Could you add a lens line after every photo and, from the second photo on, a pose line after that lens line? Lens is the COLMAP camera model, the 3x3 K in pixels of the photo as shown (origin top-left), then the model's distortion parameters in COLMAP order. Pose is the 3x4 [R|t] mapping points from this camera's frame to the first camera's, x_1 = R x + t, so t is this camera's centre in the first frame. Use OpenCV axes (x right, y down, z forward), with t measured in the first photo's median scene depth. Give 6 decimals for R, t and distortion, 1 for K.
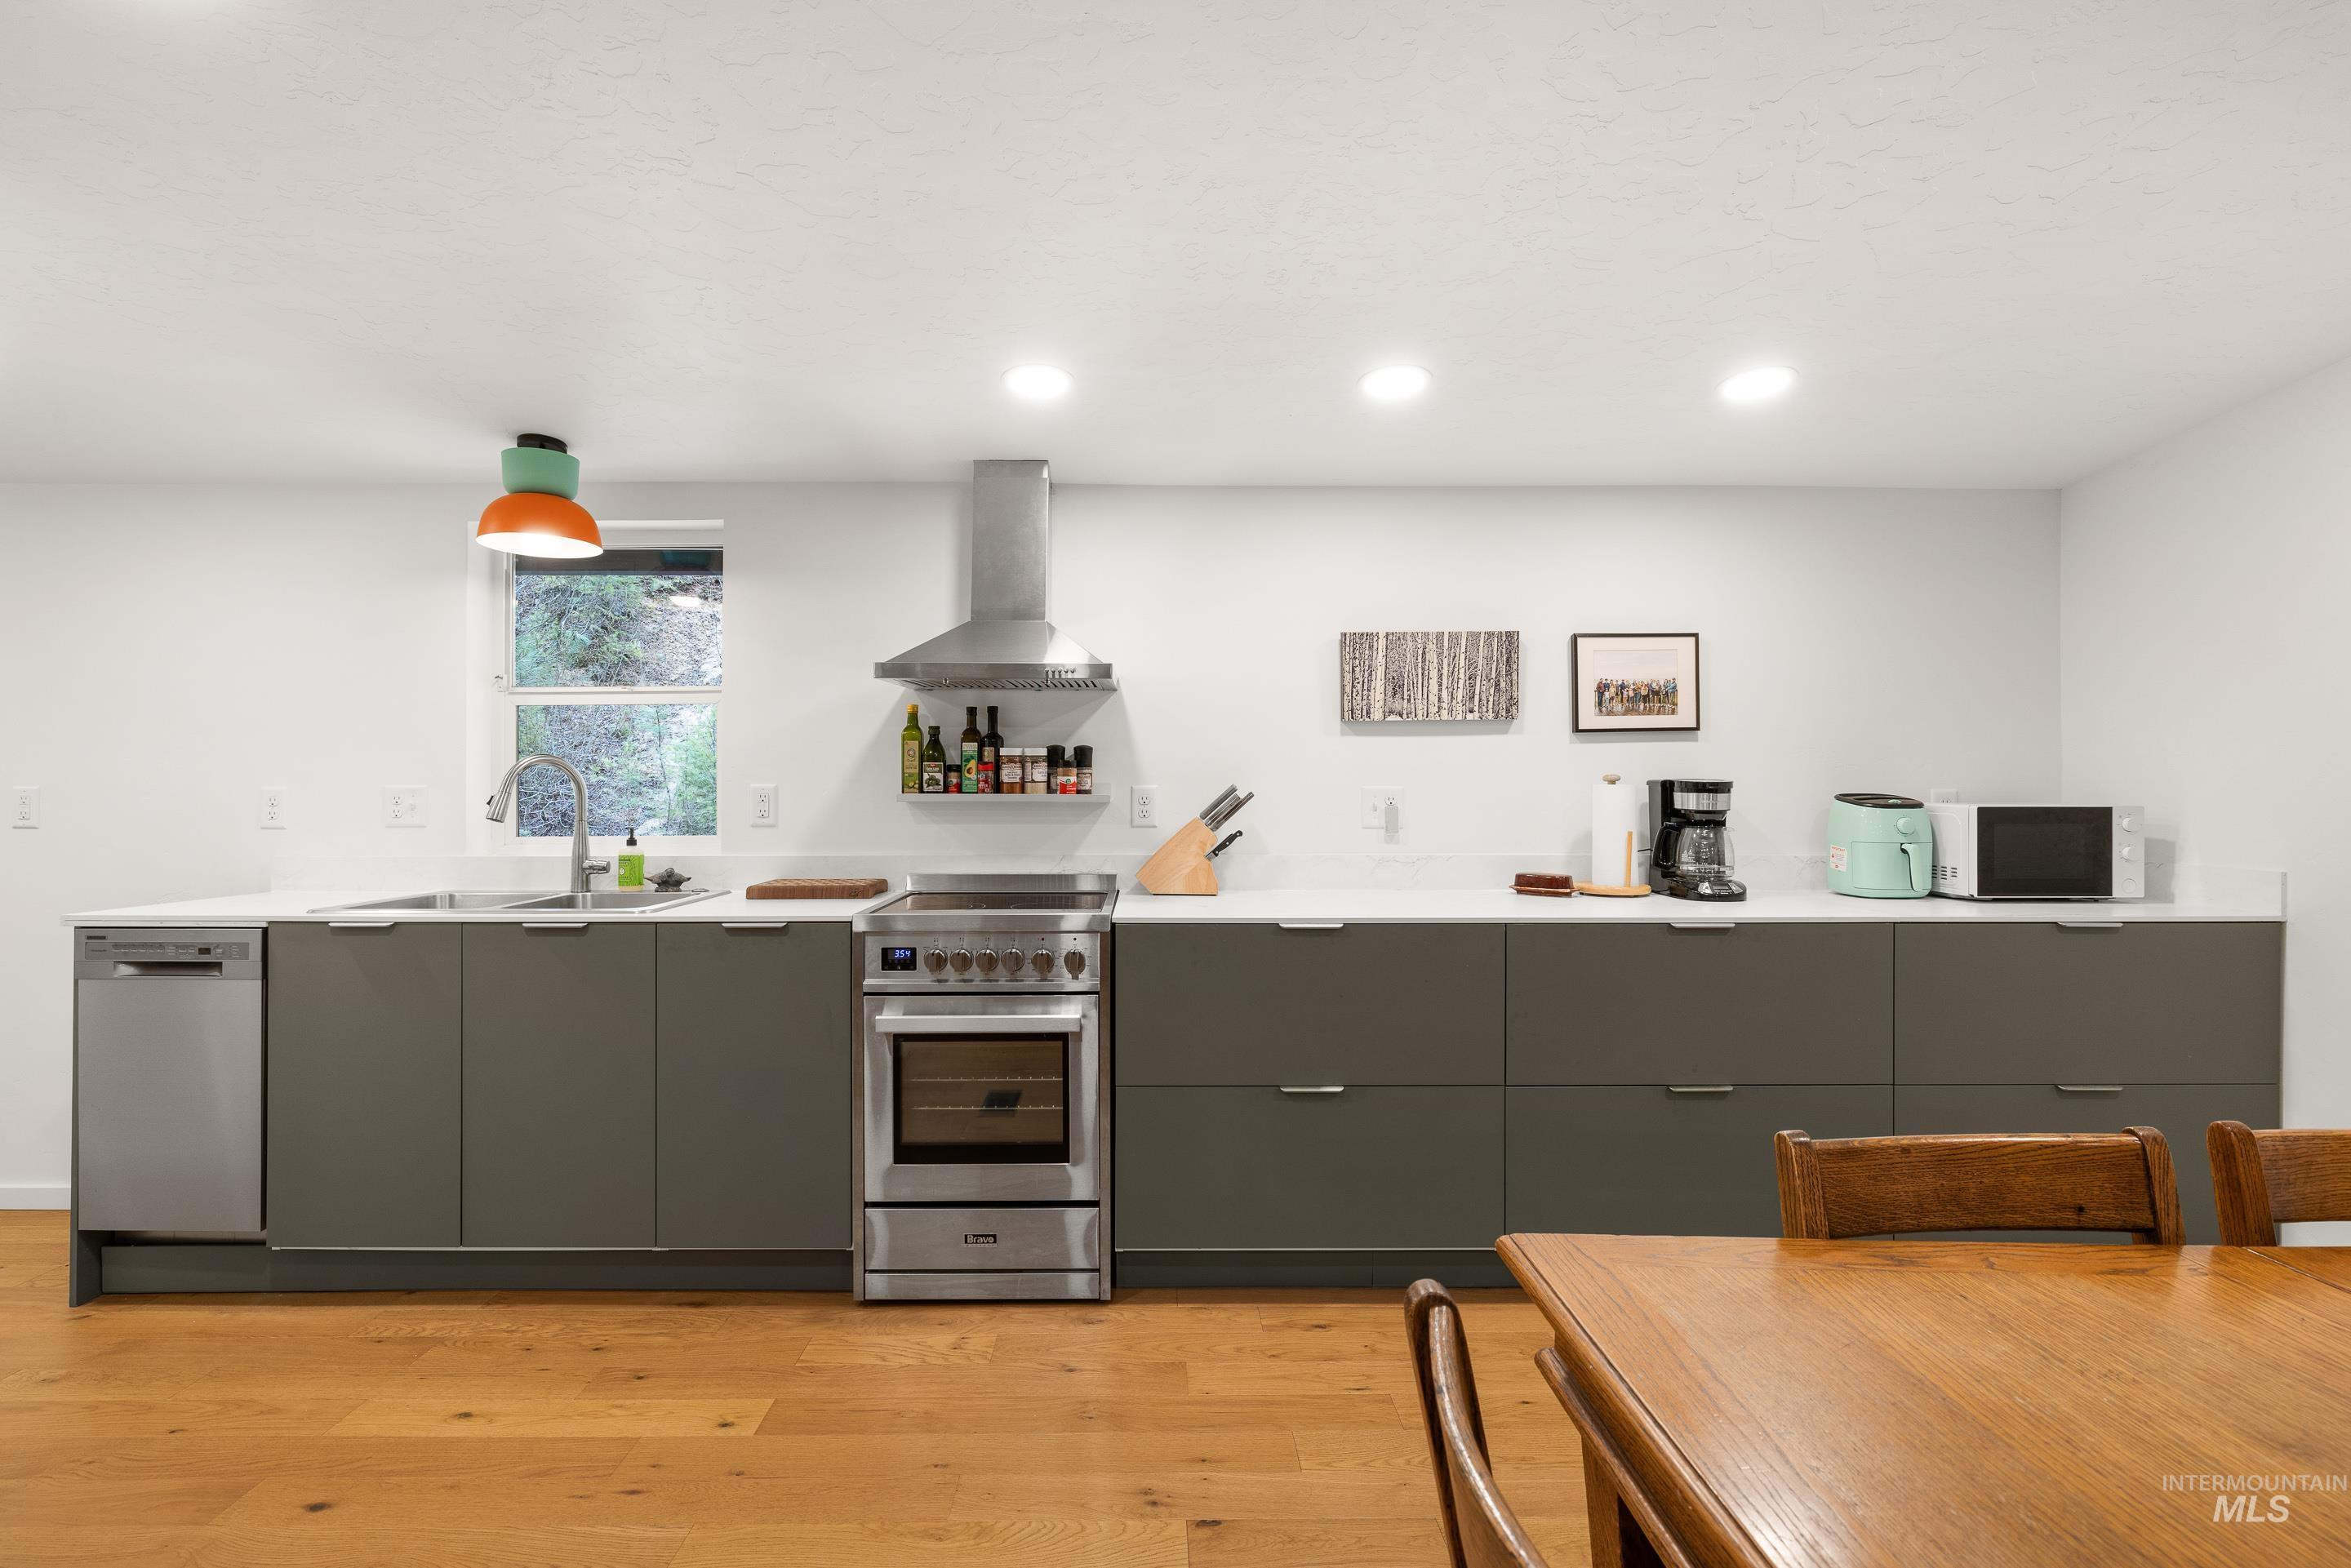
lens RADIAL K [[1103.1, 0, 1125.7], [0, 1103.1, 787.2], [0, 0, 1]] dist [-0.000456, 0.000143]
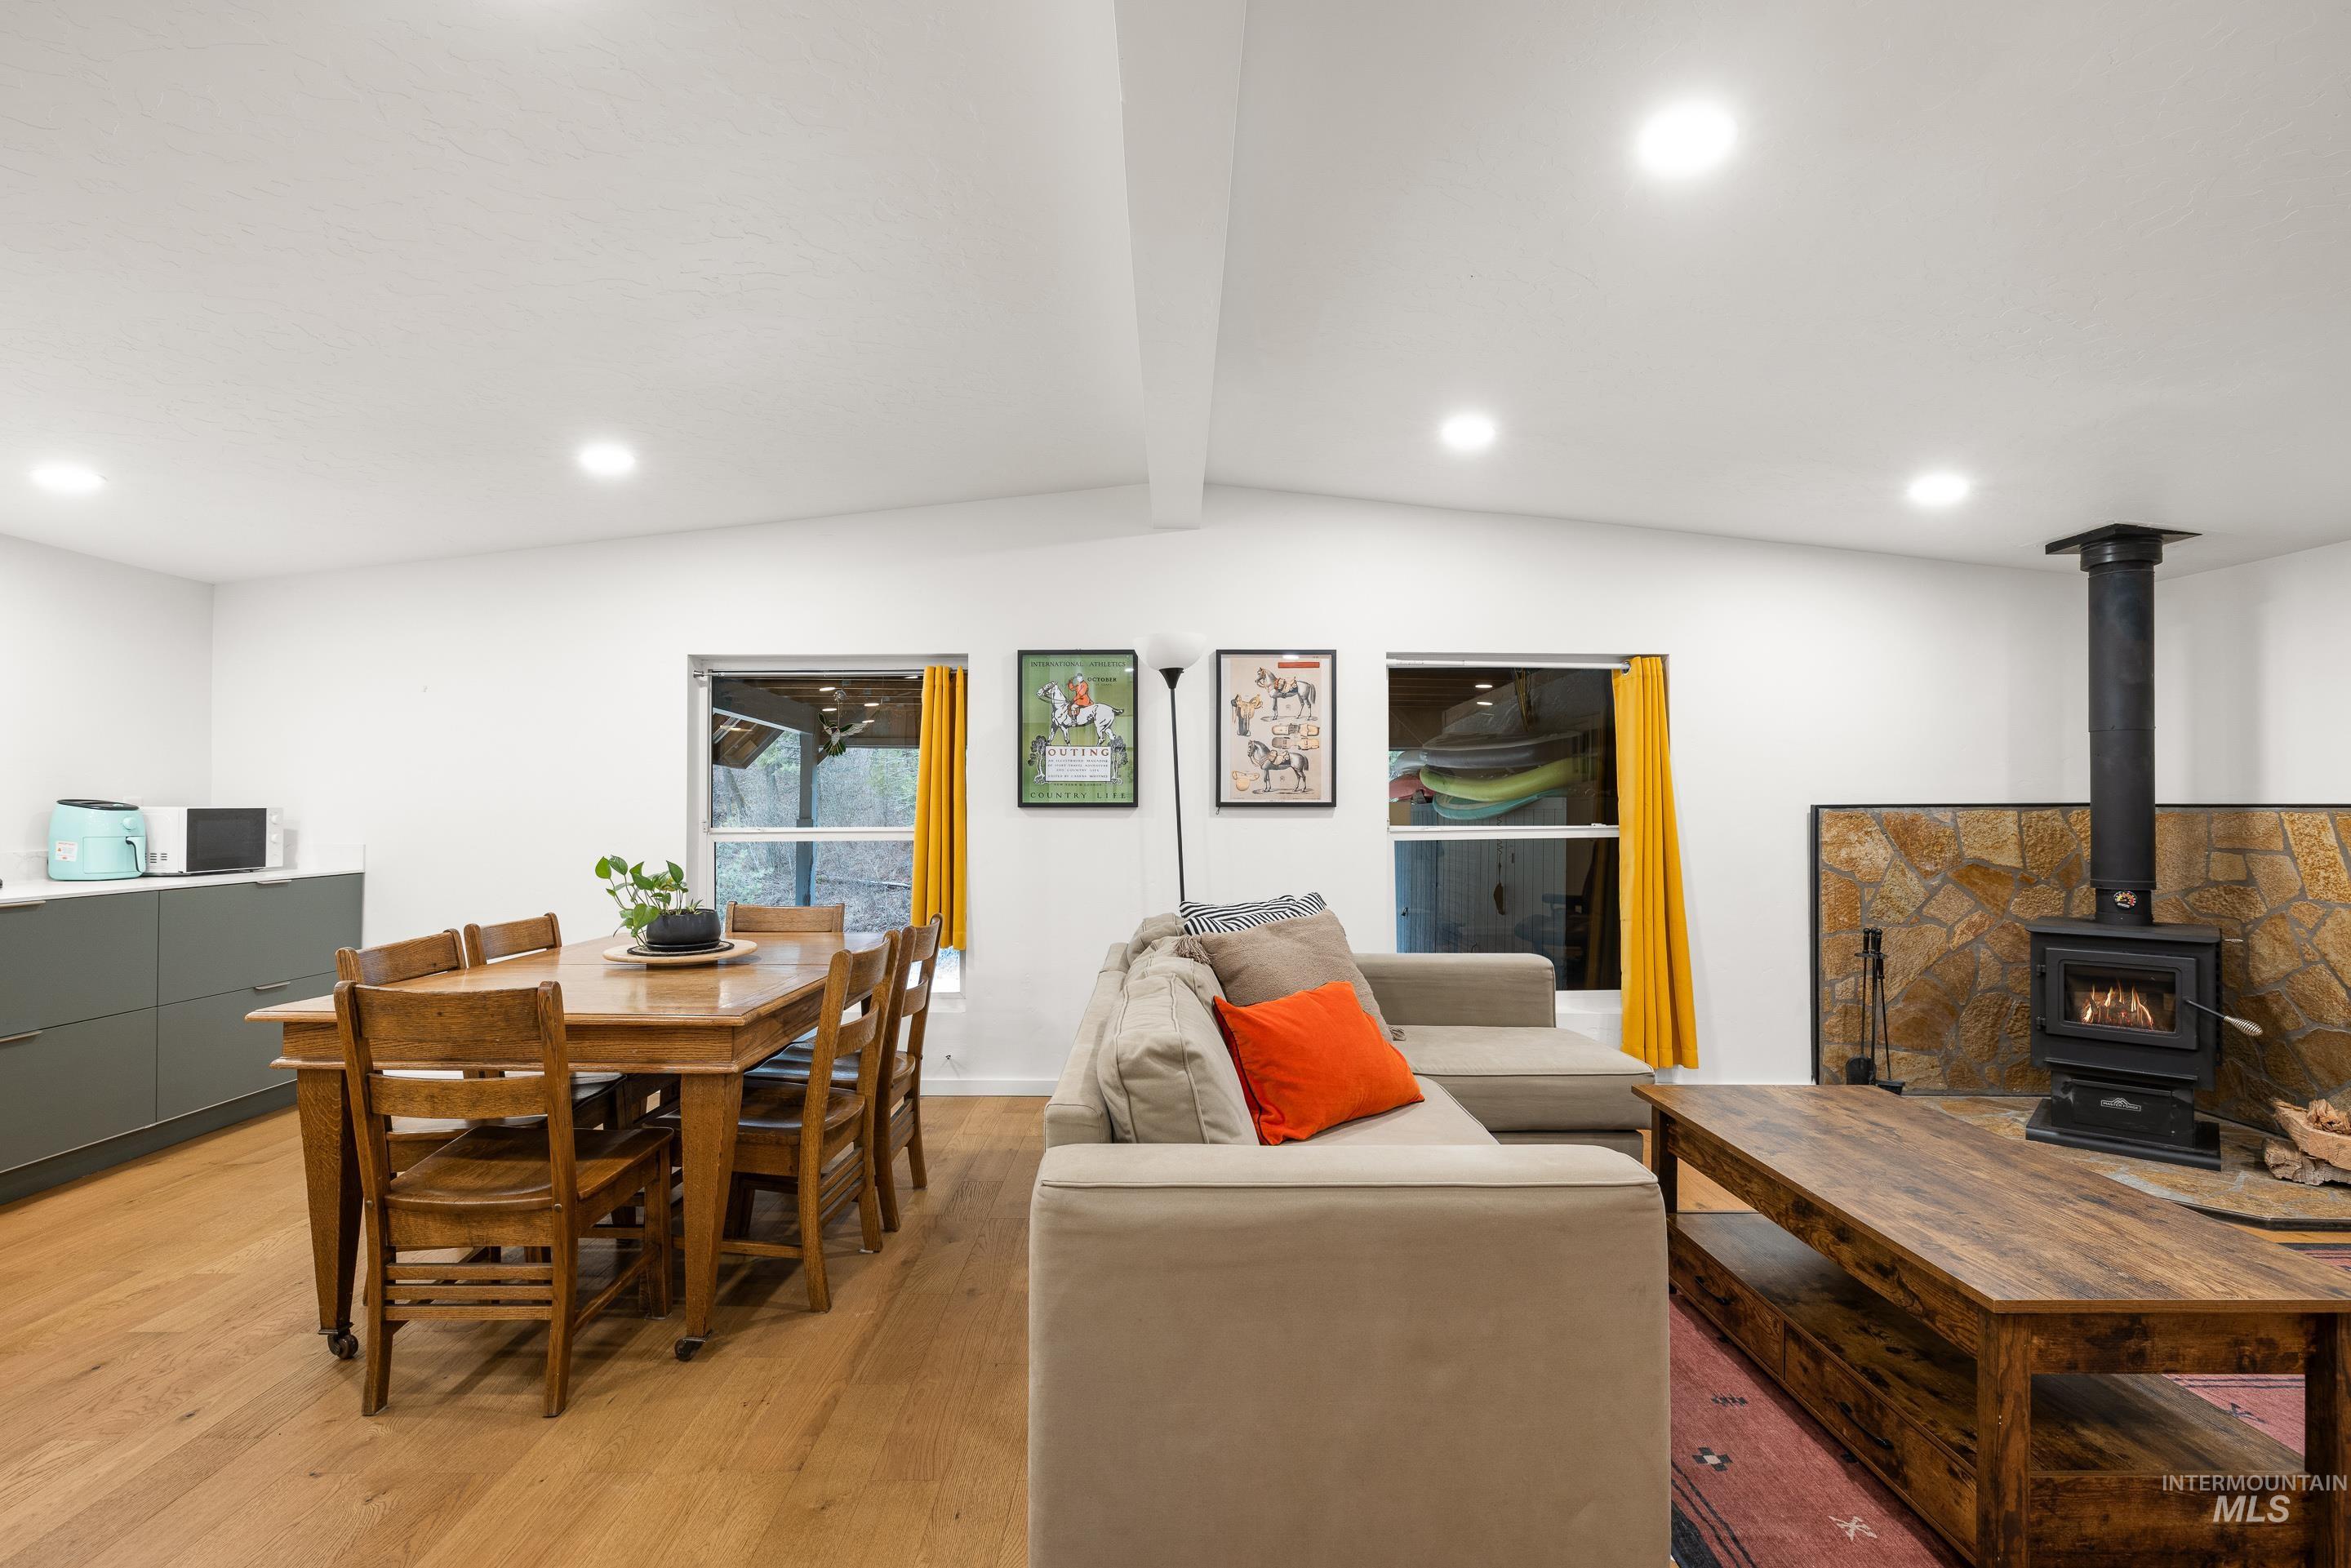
lens RADIAL K [[1142.4, 0, 1177.4], [0, 1142.4, 818.6], [0, 0, 1]] dist [-0.002733, 0.000402]
pose [[0.000884, -0.010218, 0.999947, -0.650600], [-0.001795, 0.999946, 0.010220, 0.012939], [-0.999998, -0.001804, 0.000866, -0.252101]]
